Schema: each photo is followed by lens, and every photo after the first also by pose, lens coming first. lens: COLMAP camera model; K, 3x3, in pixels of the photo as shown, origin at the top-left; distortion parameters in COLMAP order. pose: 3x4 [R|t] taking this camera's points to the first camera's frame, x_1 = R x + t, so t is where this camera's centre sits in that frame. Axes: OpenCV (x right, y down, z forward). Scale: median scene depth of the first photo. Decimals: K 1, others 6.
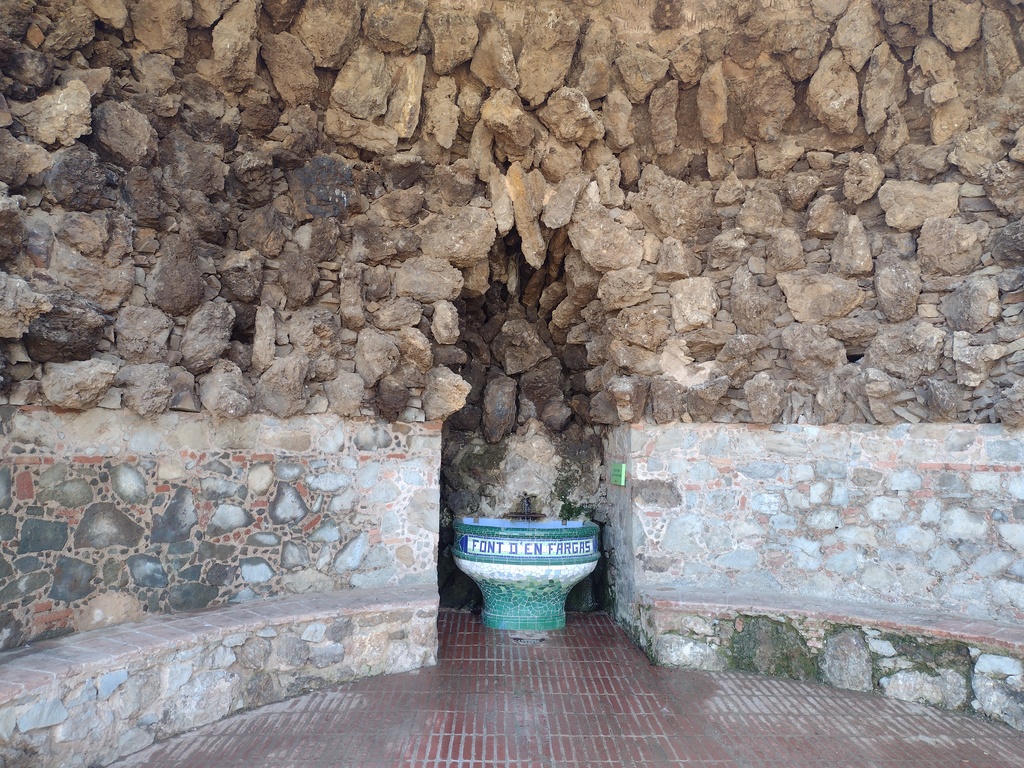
lens RADIAL K [[806.7, 0, 513.6], [0, 806.7, 388.6], [0, 0, 1]] dist [0.071739, -0.008178]
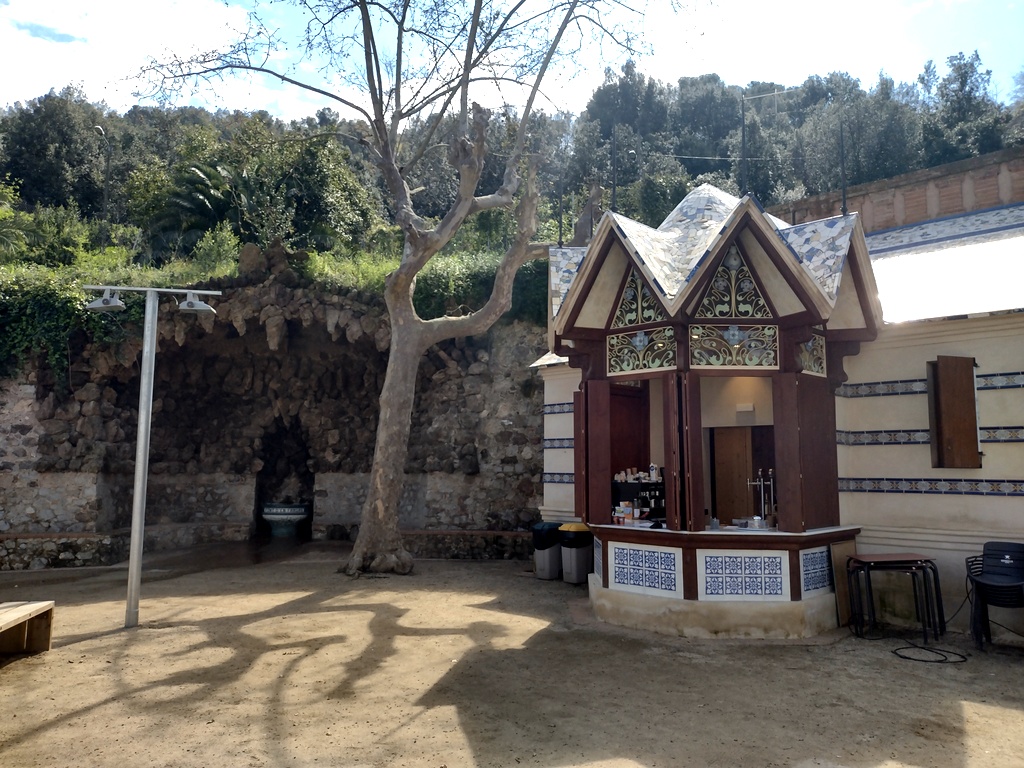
lens RADIAL K [[806.7, 0, 510.7], [0, 806.7, 378.0], [0, 0, 1]] dist [0.071739, -0.008178]
pose [[0.998881, -0.004733, 0.047059, 0.846447], [0.007348, 0.998429, -0.055544, -0.167468], [-0.046722, 0.055827, 0.997347, -2.564736]]
